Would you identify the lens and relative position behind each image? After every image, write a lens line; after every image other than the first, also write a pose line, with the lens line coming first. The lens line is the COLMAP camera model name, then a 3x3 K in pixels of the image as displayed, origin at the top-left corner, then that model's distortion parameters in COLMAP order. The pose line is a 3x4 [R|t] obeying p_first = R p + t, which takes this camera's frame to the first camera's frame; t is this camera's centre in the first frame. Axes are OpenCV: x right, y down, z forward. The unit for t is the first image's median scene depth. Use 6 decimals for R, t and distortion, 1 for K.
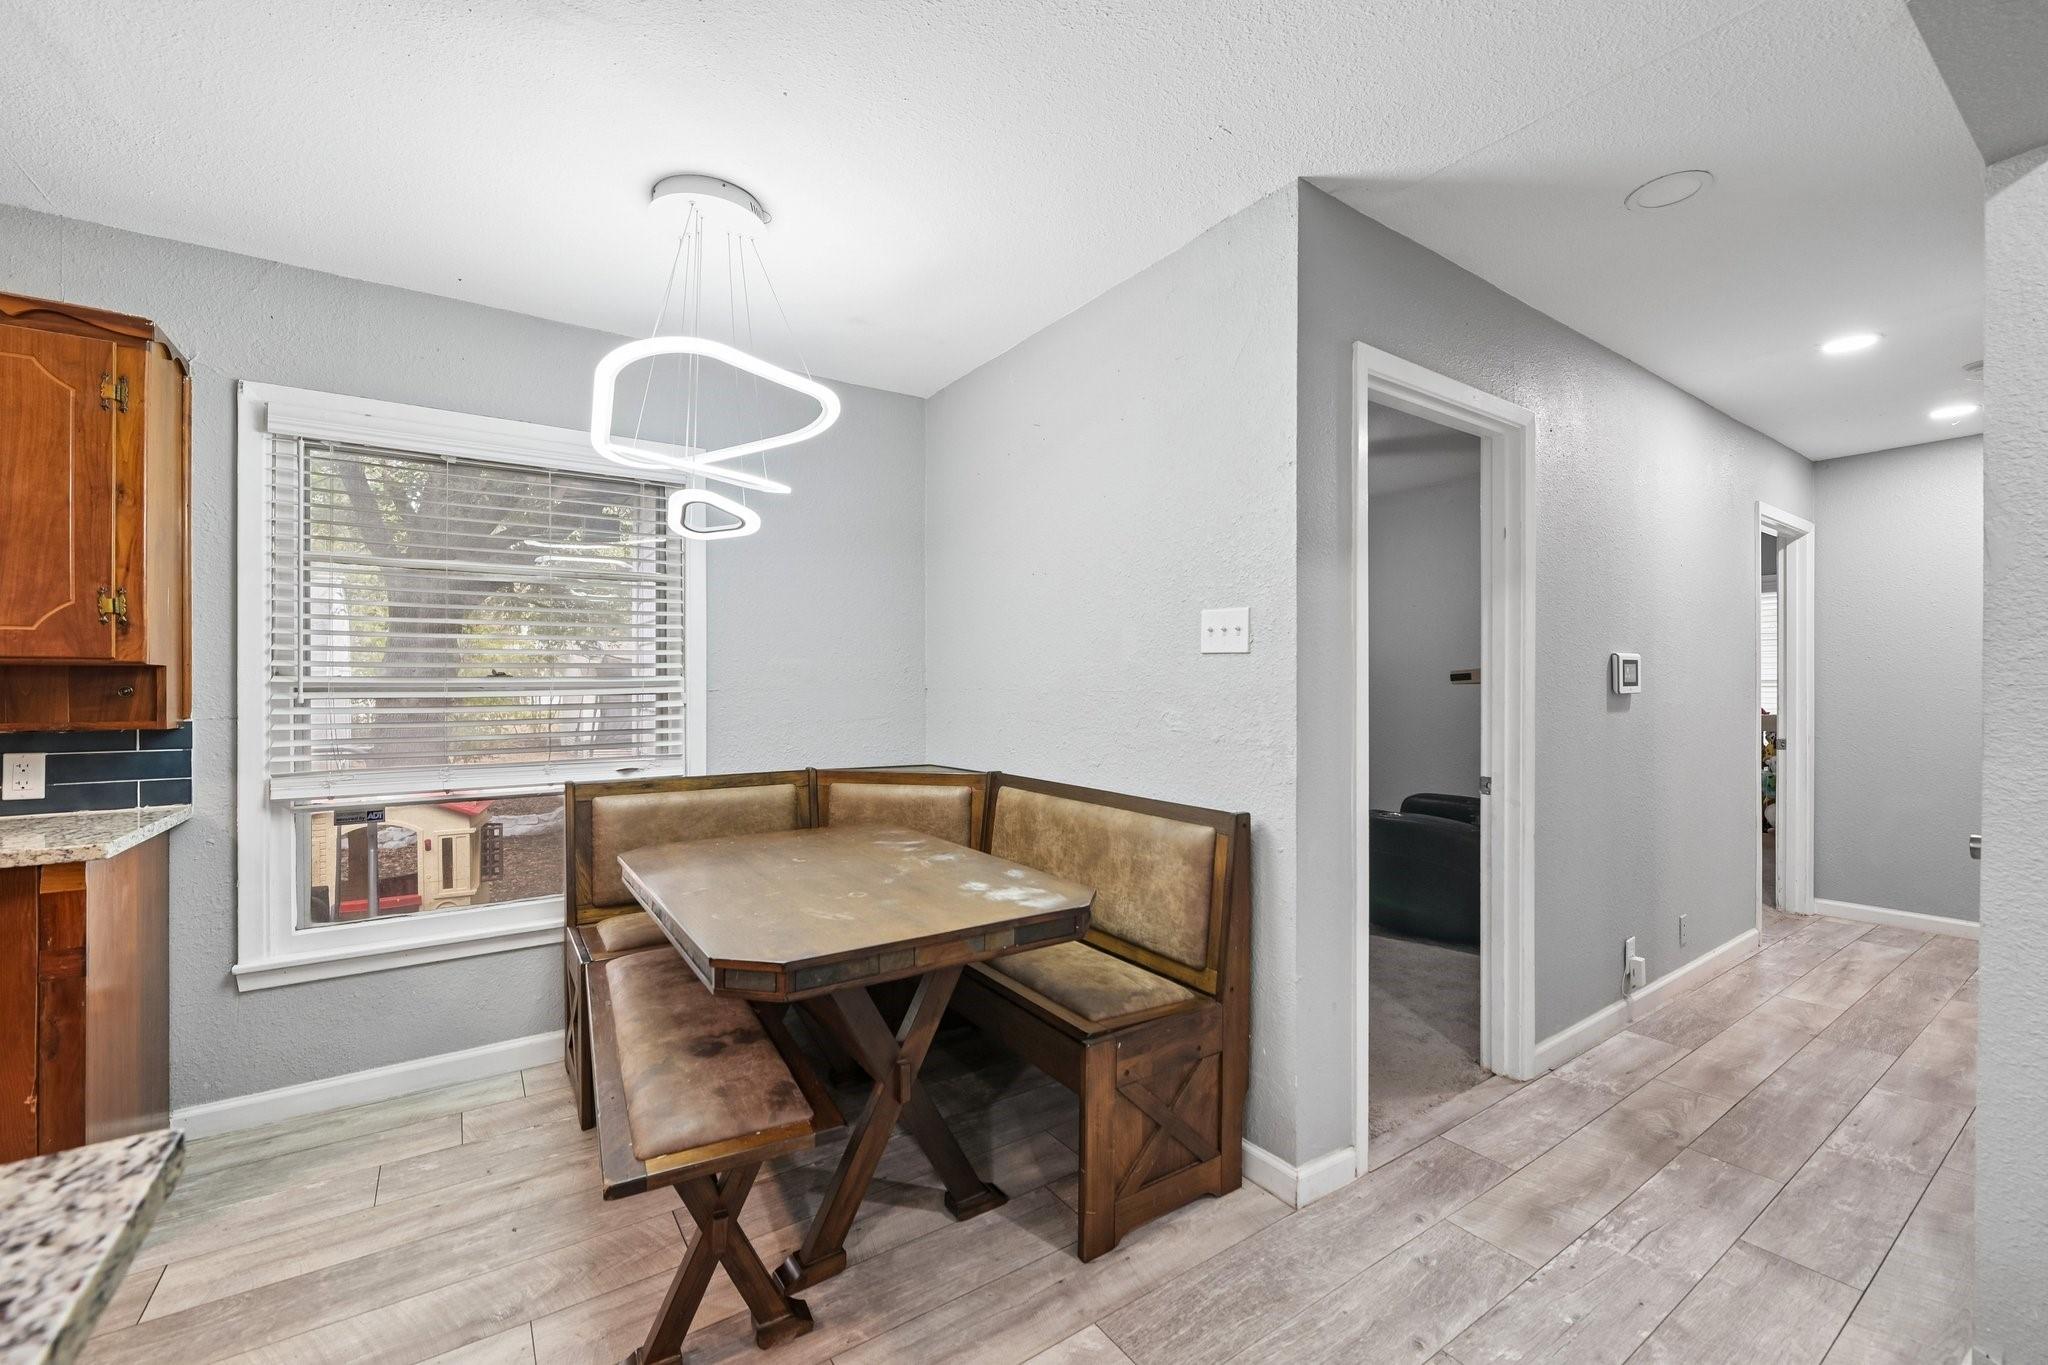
lens RADIAL K [[833.5, 0, 1024.0], [0, 833.5, 682.5], [0, 0, 1]] dist [-0.001182, -0.000530]
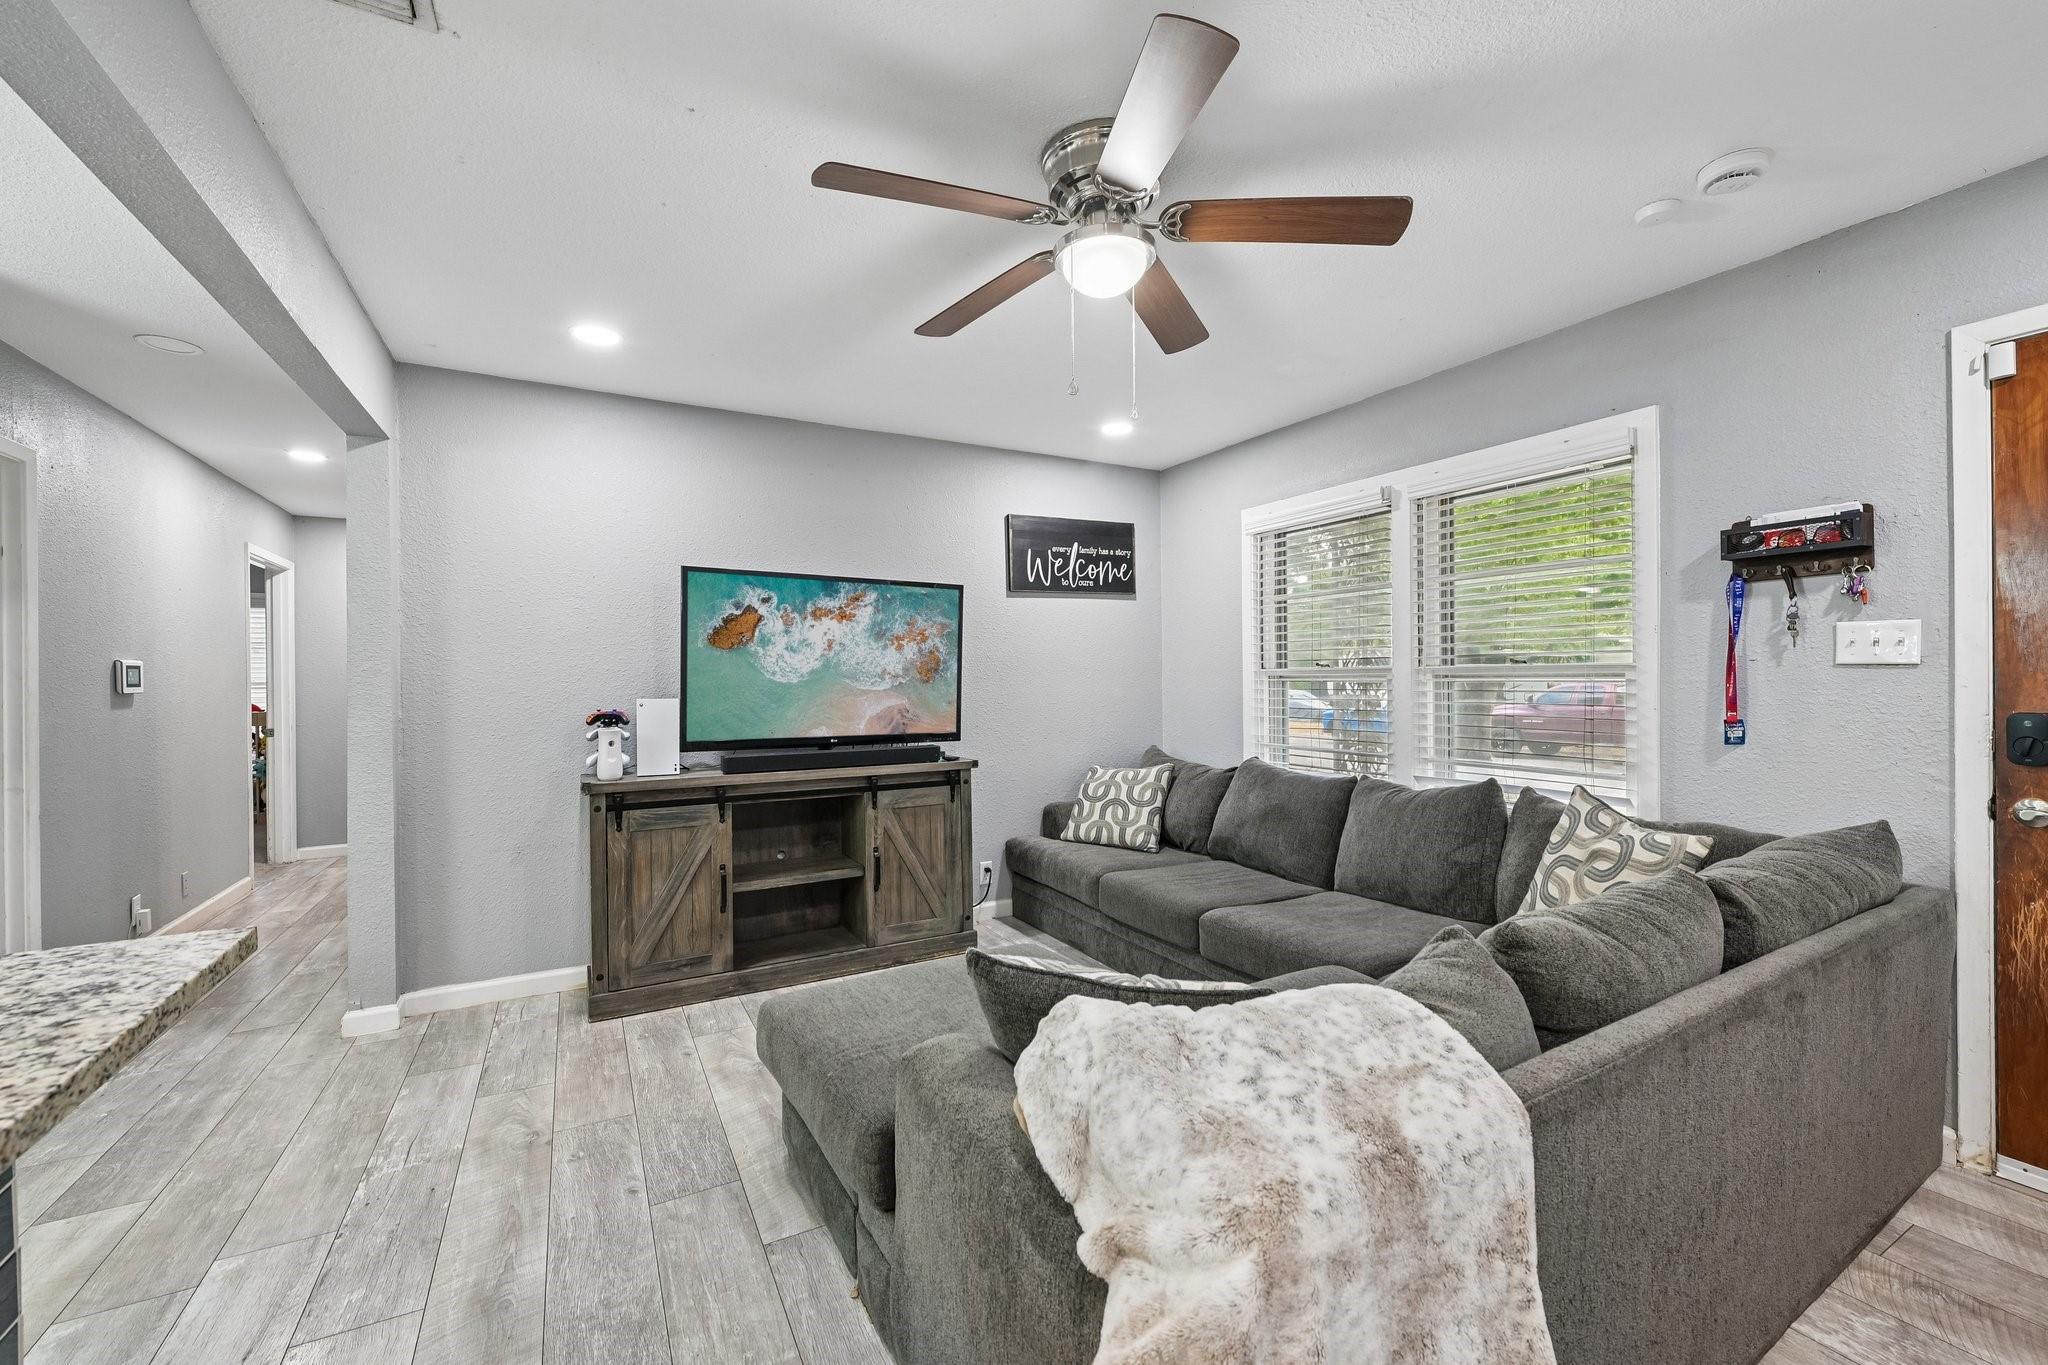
lens RADIAL K [[801.5, 0, 1024.0], [0, 801.5, 682.5], [0, 0, 1]] dist [-0.000346, -0.000275]
pose [[0.088071, -0.004353, 0.996105, -1.084831], [0.006967, 0.999969, 0.003754, 0.006957], [-0.996090, 0.006609, 0.088098, -1.338624]]
